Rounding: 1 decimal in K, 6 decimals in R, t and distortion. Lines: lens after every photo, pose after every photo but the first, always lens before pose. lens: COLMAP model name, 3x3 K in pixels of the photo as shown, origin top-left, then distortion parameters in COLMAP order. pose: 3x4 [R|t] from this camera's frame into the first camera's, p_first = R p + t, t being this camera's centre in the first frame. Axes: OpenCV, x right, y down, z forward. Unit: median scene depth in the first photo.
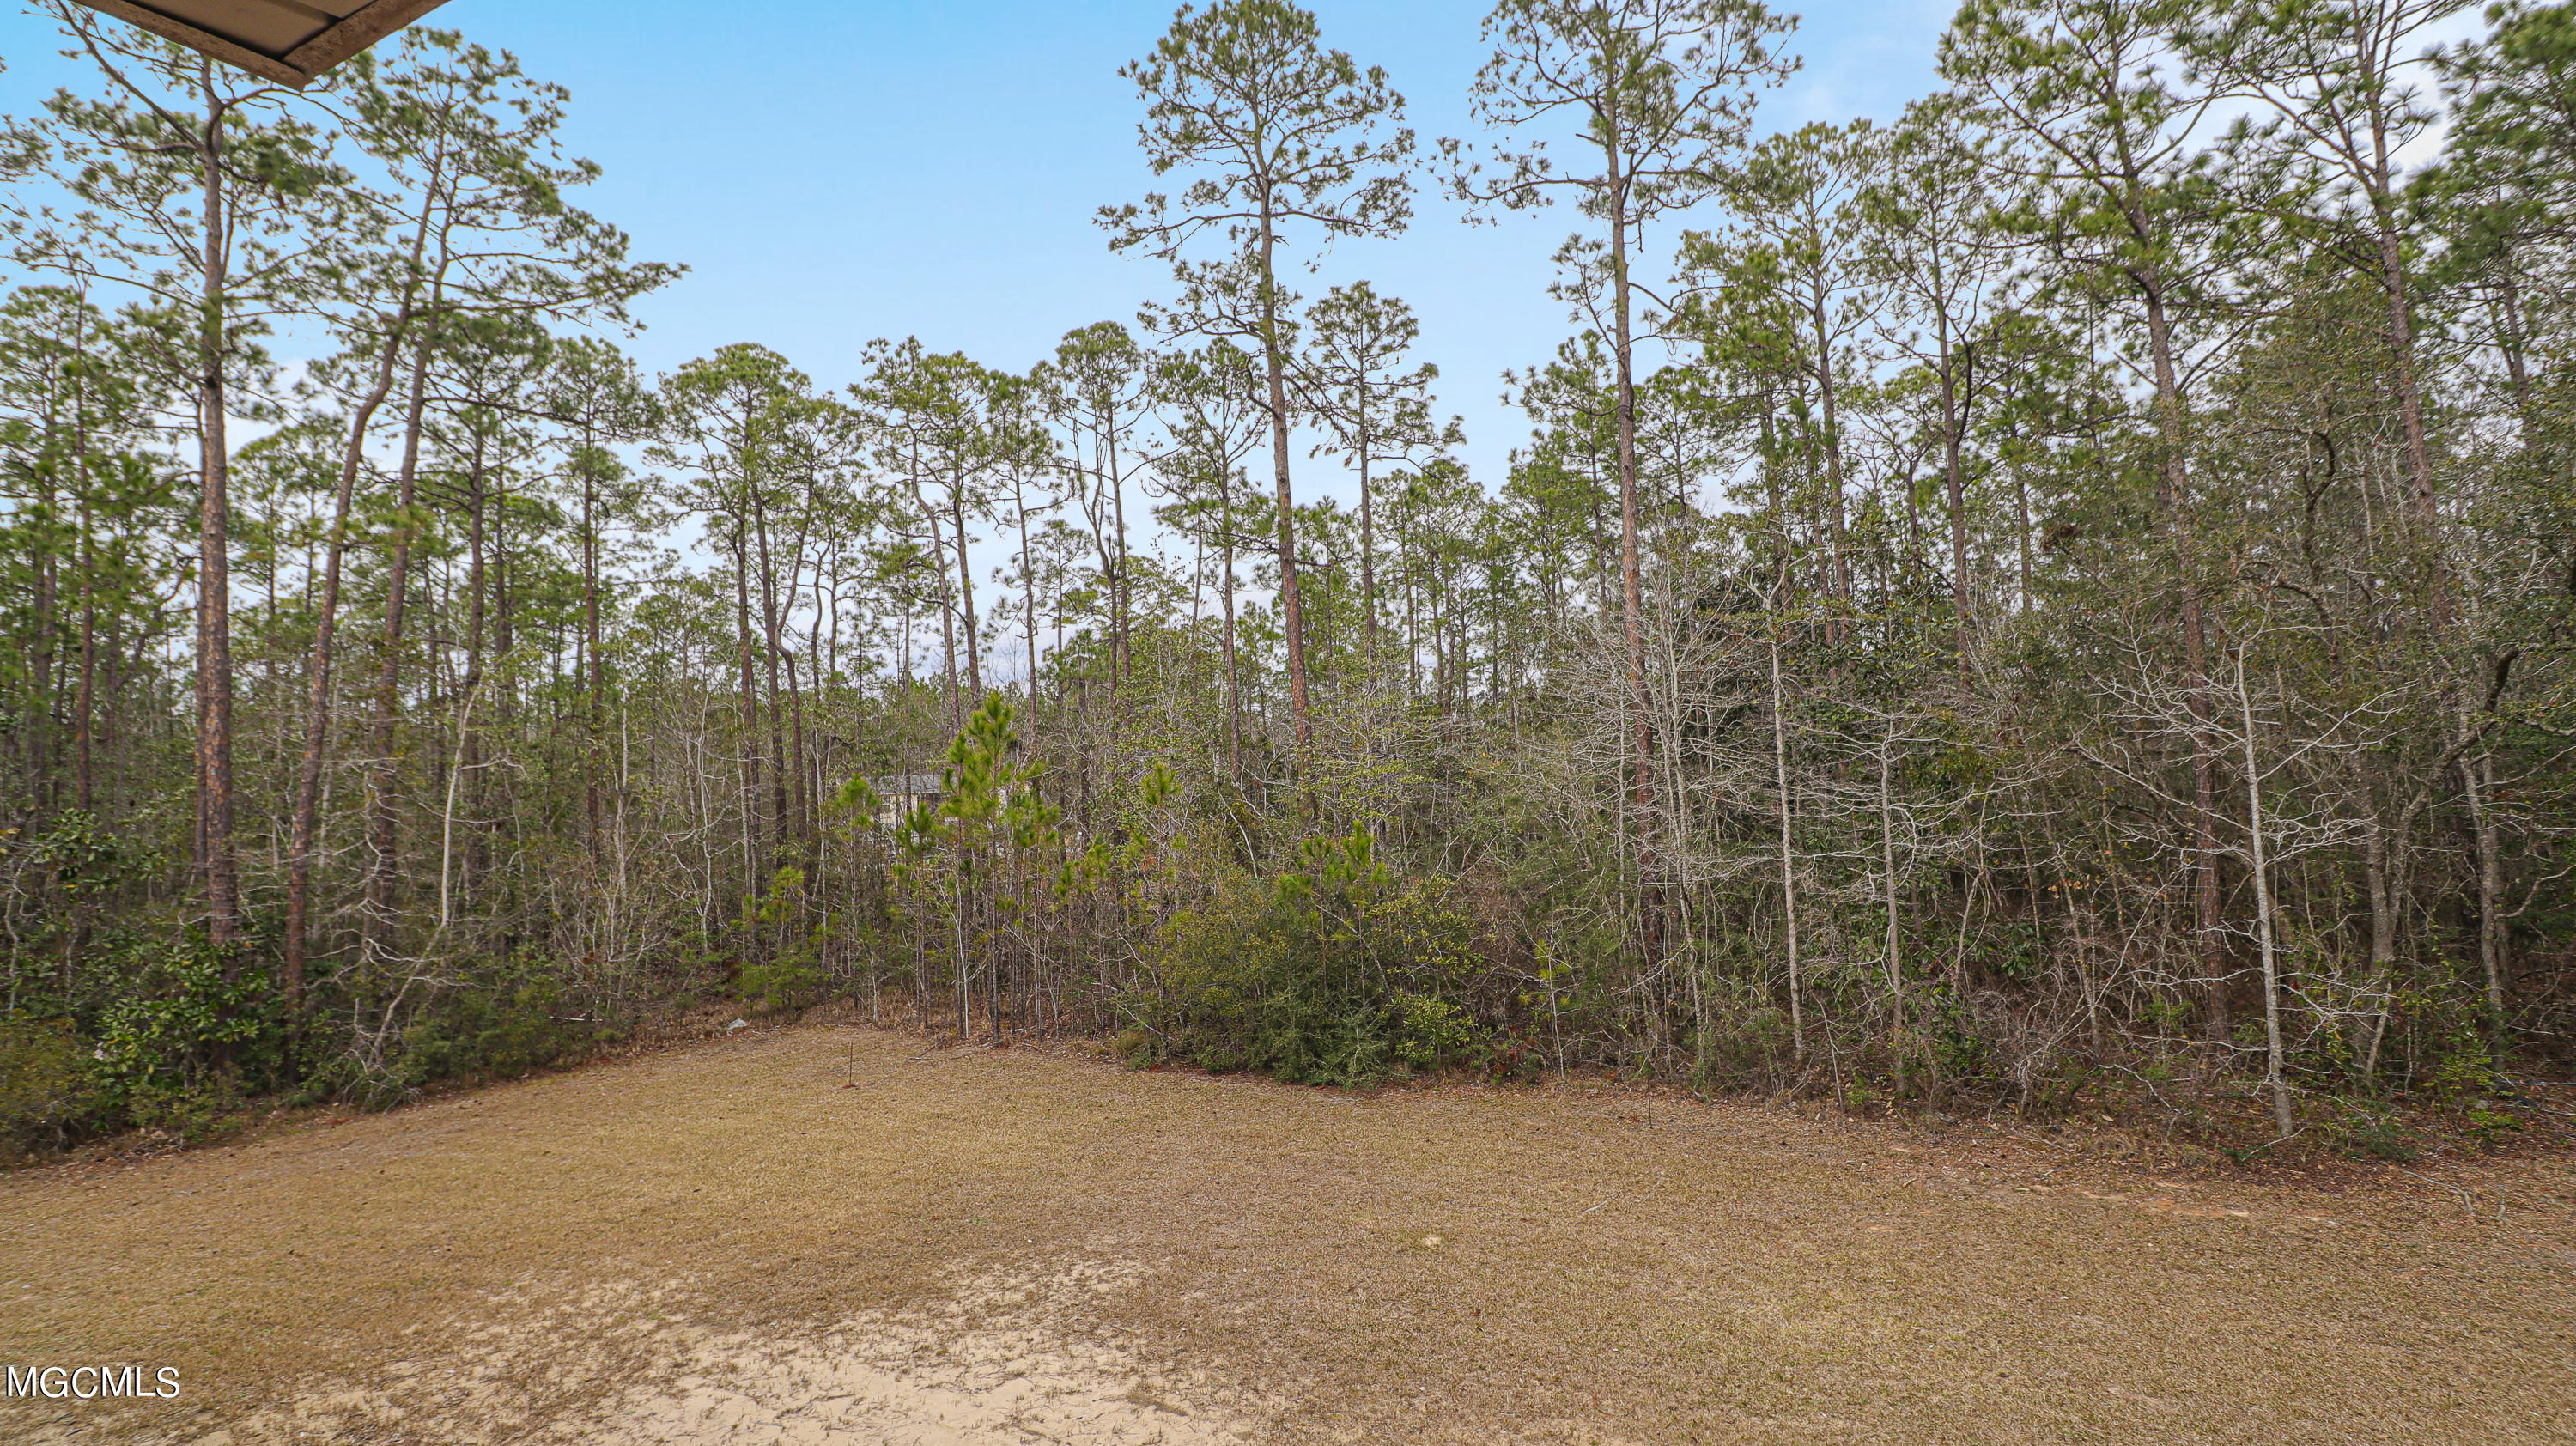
lens RADIAL K [[1189.9, 0, 1277.1], [0, 1189.9, 712.6], [0, 0, 1]] dist [-0.017454, -0.002224]
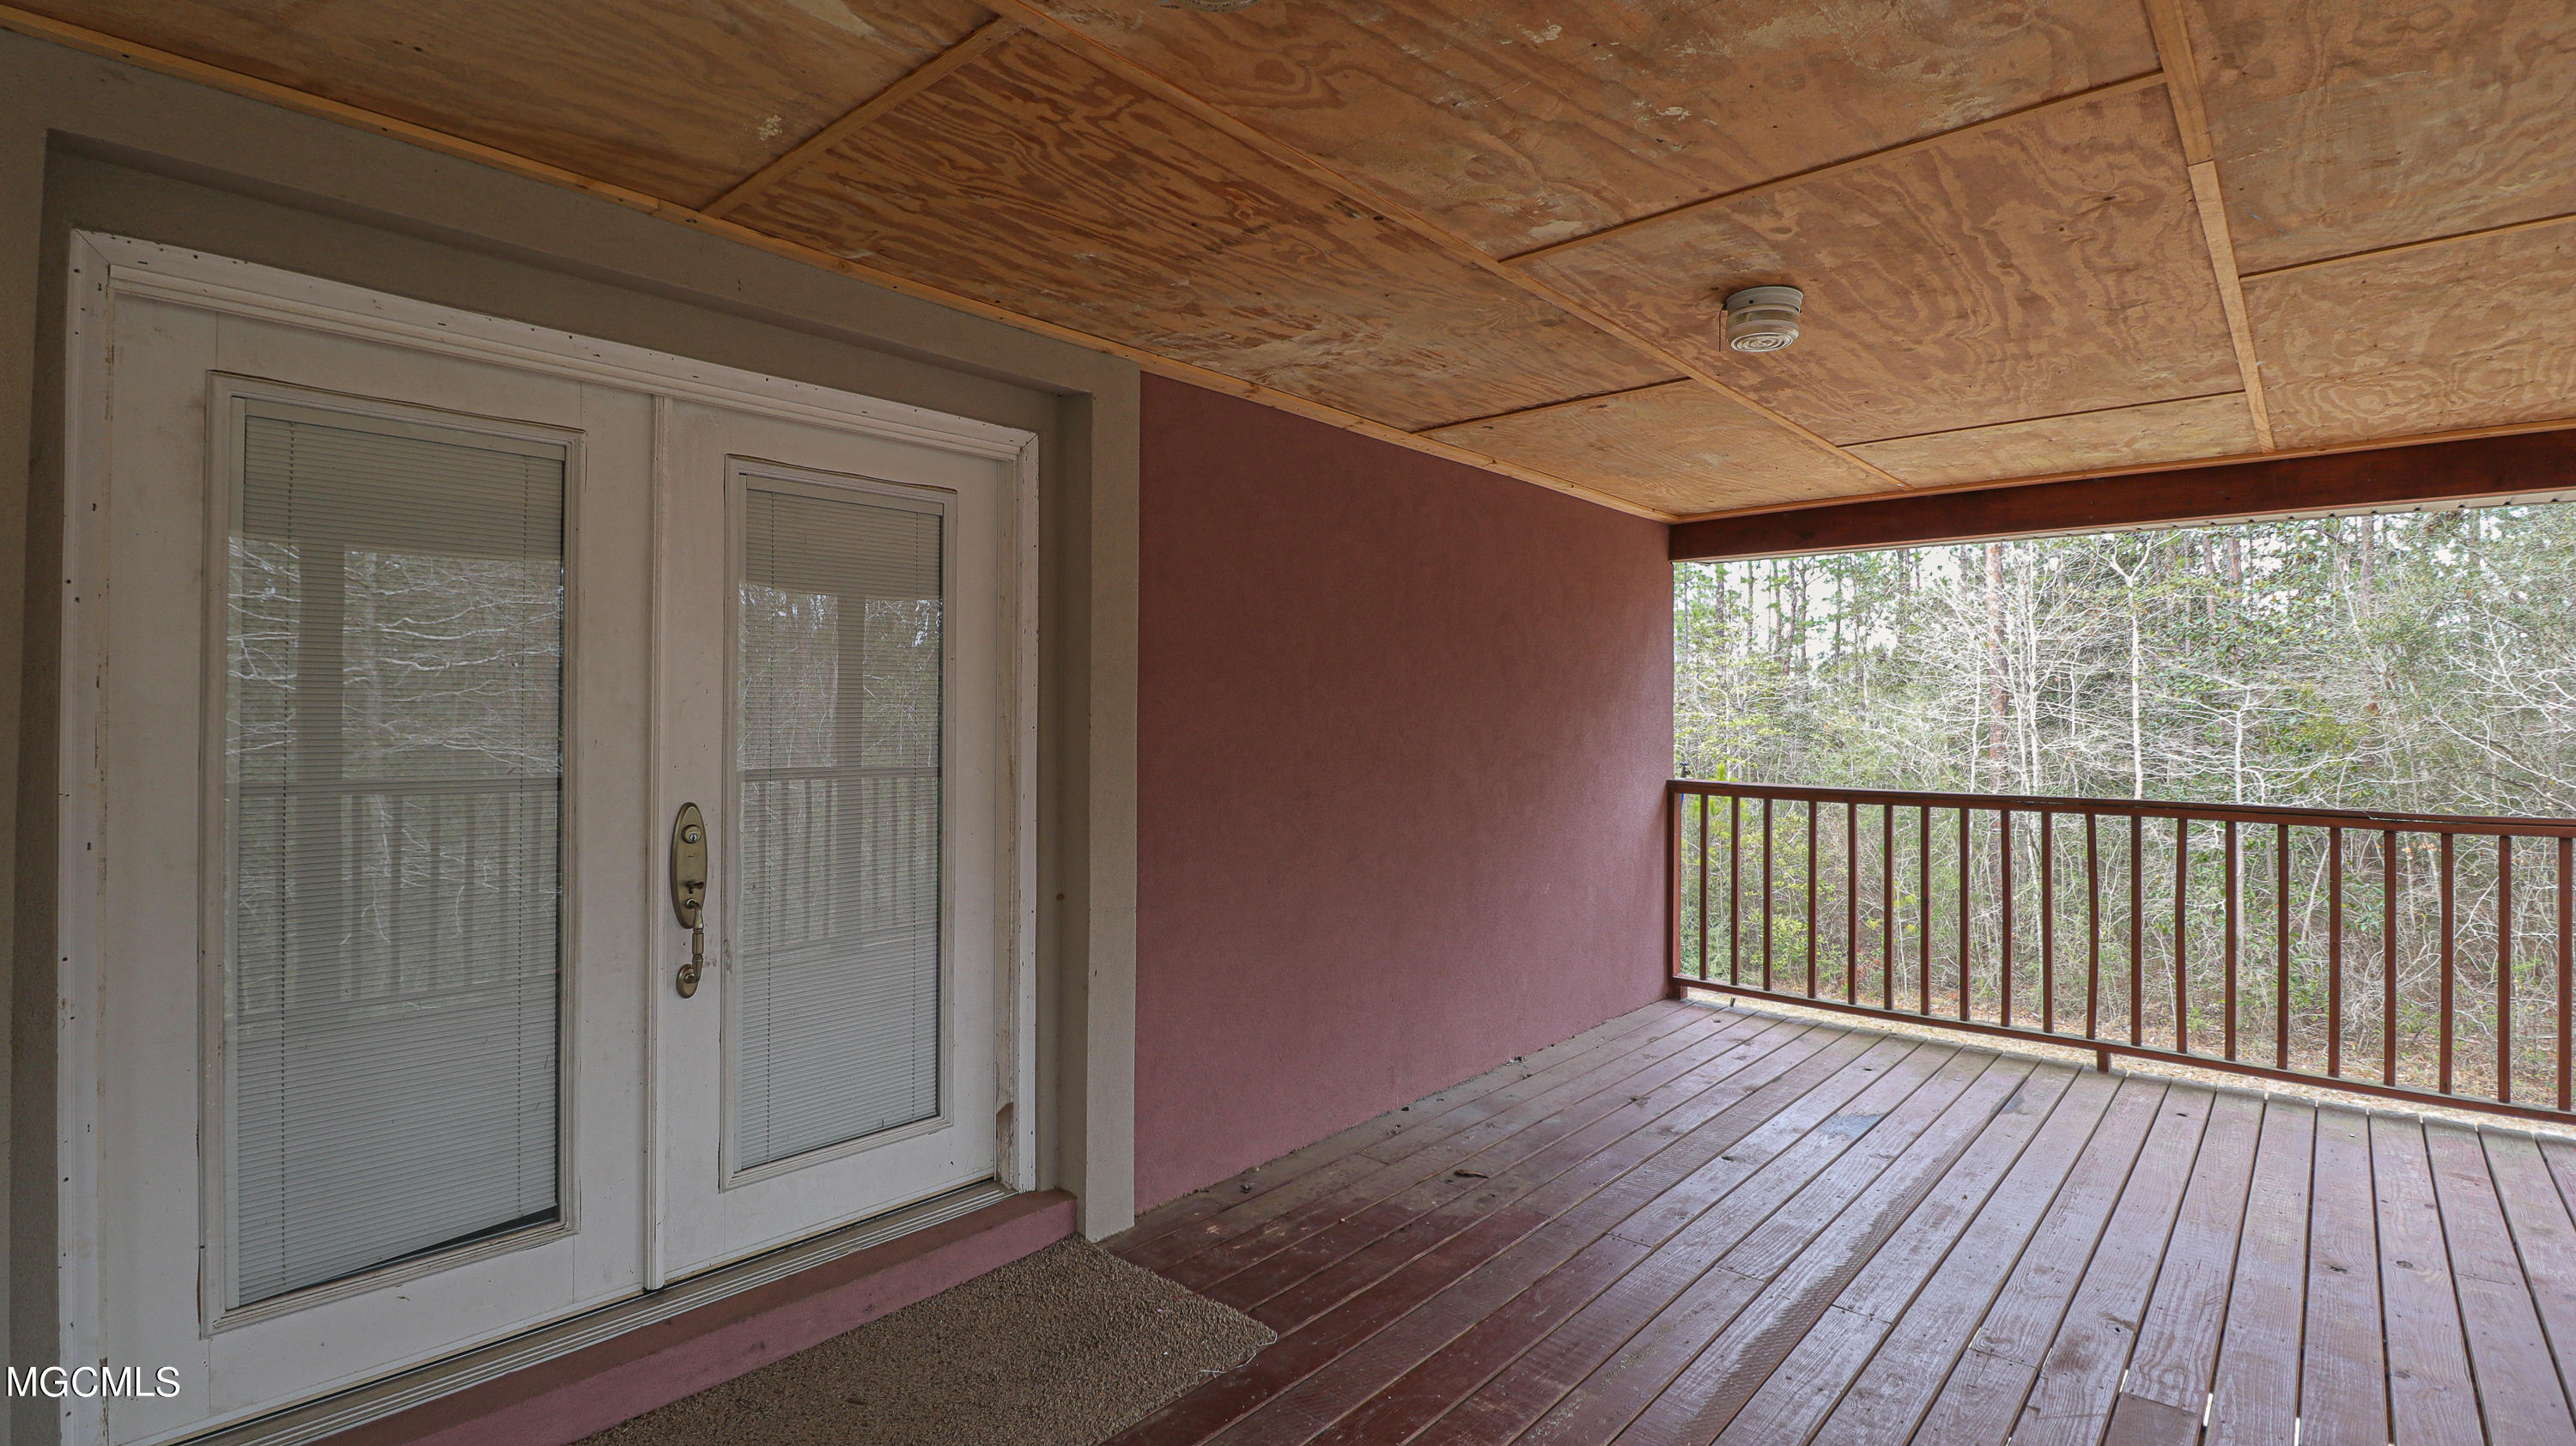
lens RADIAL K [[1189.9, 0, 1277.3], [0, 1189.9, 708.9], [0, 0, 1]] dist [-0.017454, -0.002224]
pose [[0.968368, 0.030507, -0.247656, -0.065941], [-0.020927, 0.998931, 0.041222, -0.001949], [0.248649, -0.034735, 0.967971, -0.221862]]
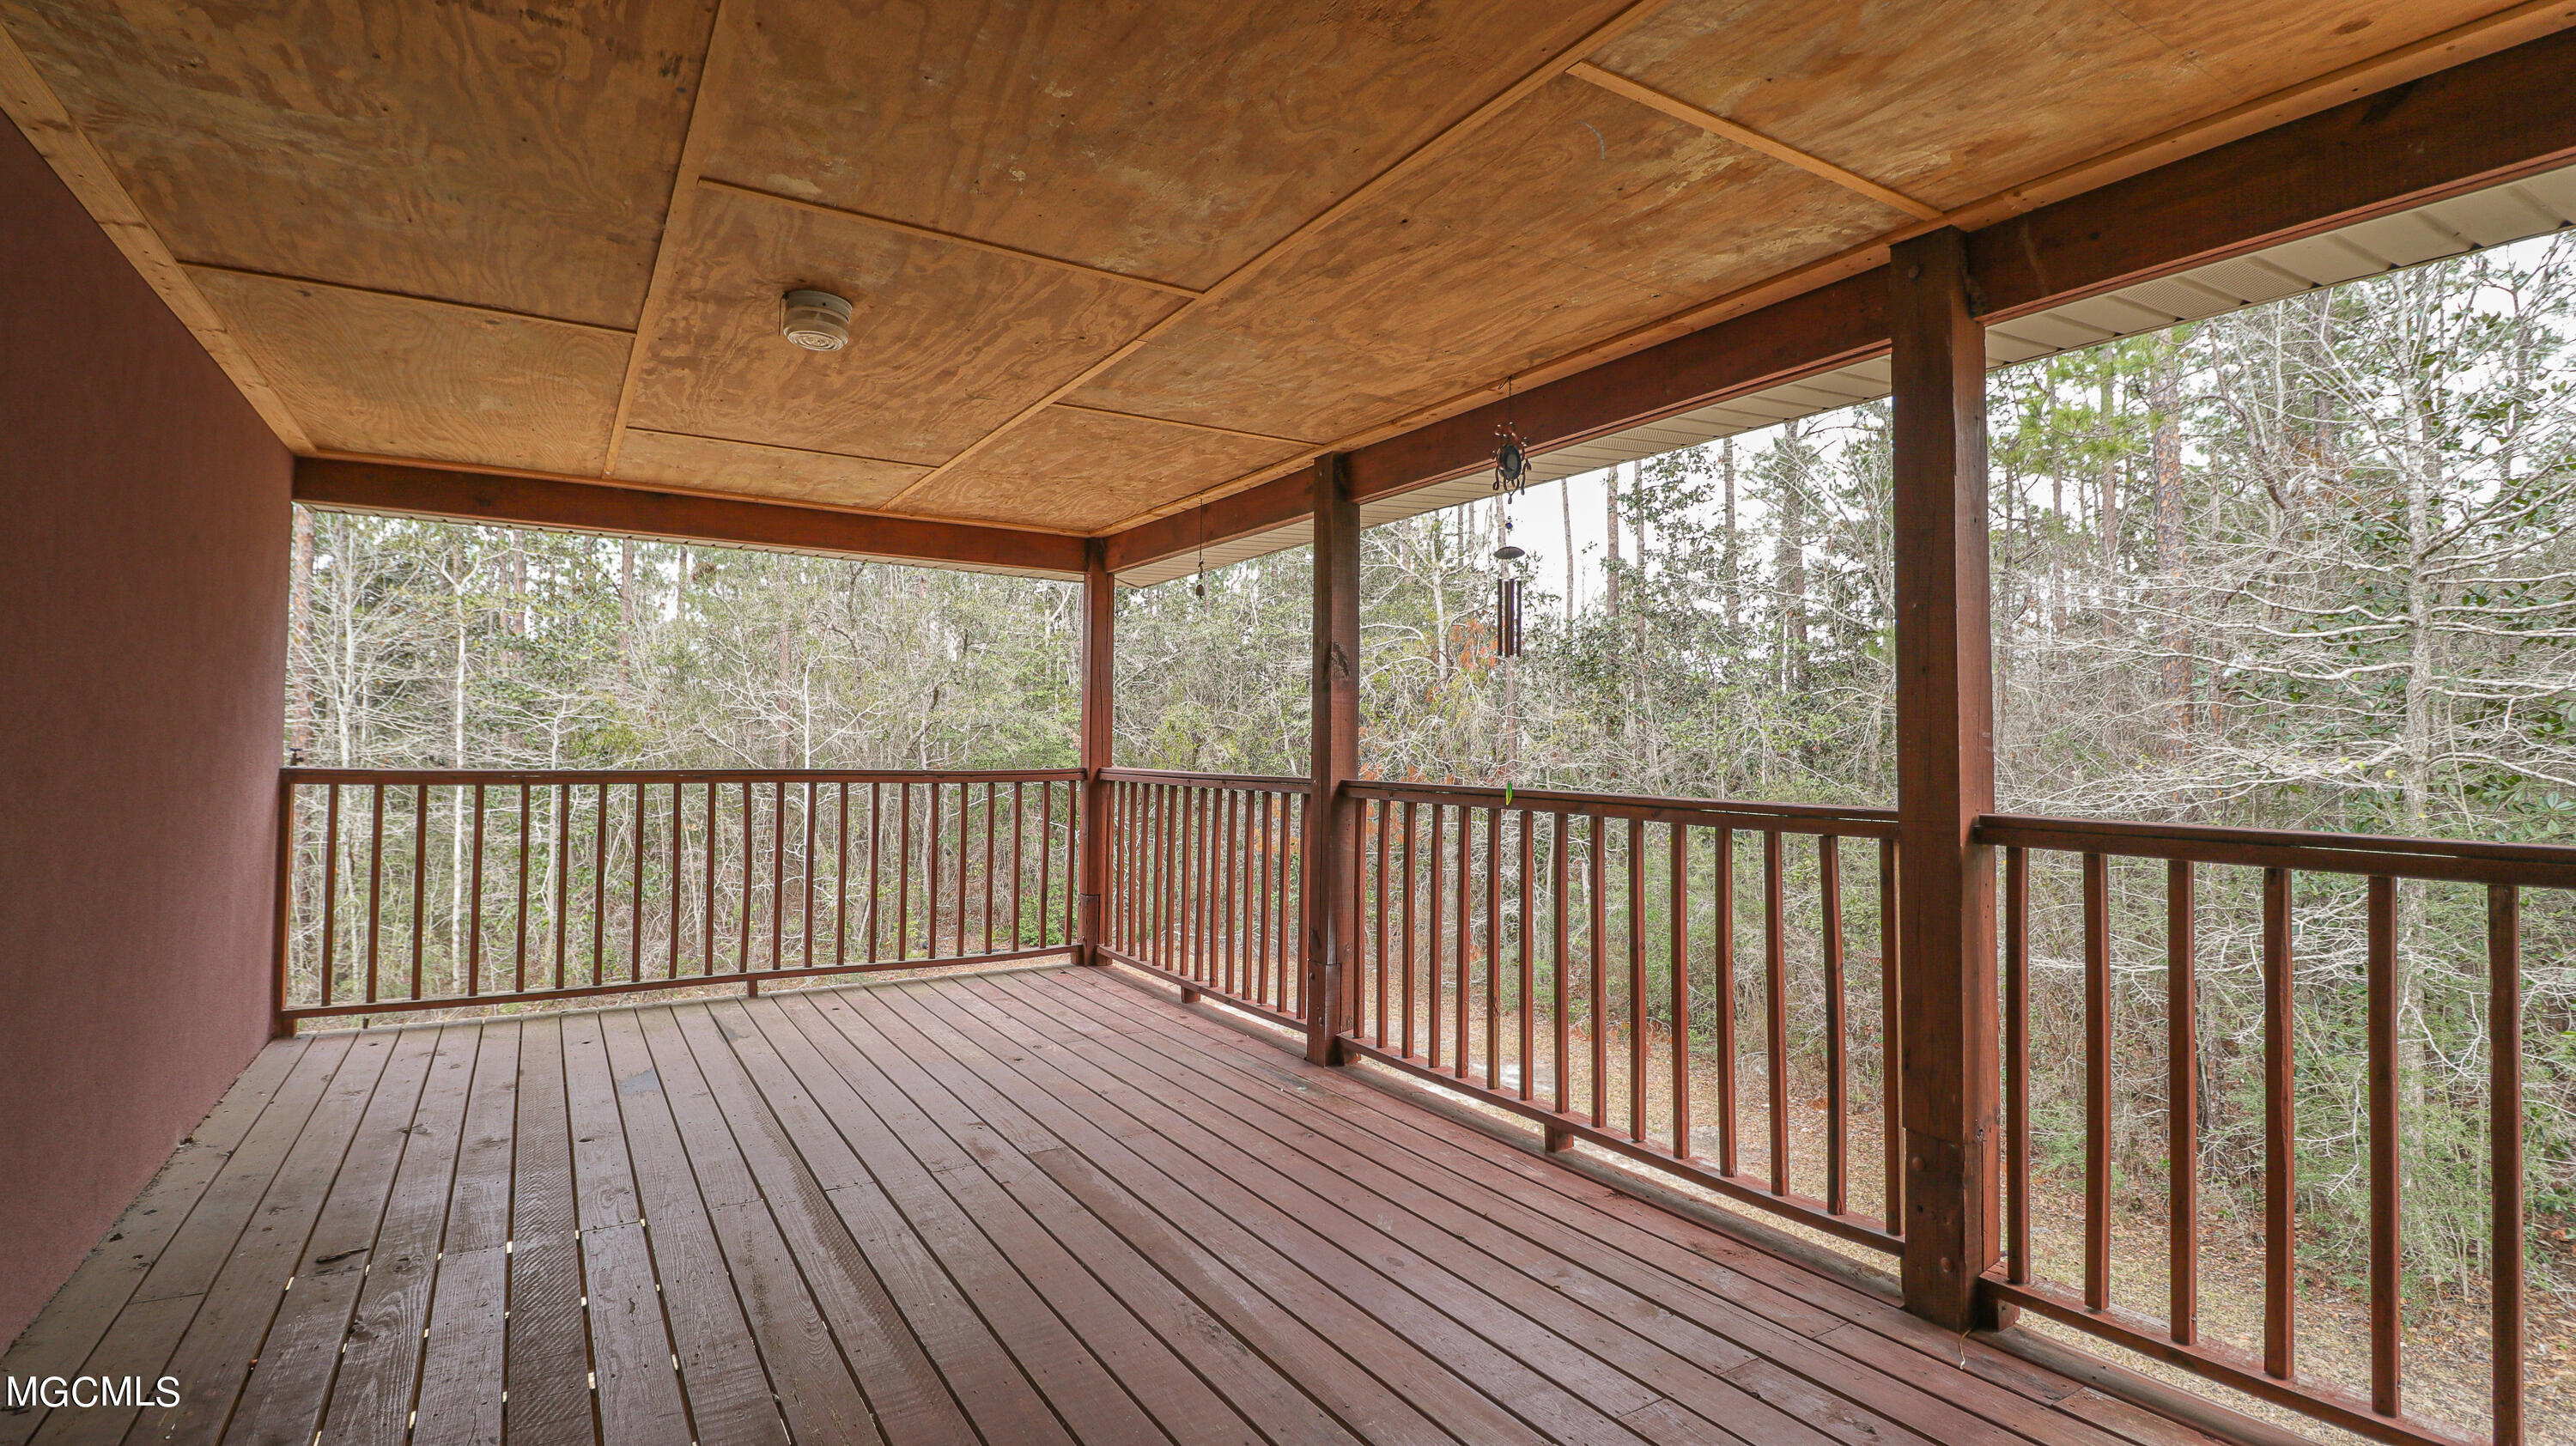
lens RADIAL K [[1189.9, 0, 1267.6], [0, 1189.9, 717.7], [0, 0, 1]] dist [-0.017454, -0.002224]
pose [[0.512160, 0.052739, 0.857269, -0.128658], [-0.063275, 0.997718, -0.023577, 0.006365], [-0.856556, -0.042169, 0.514328, -0.208294]]
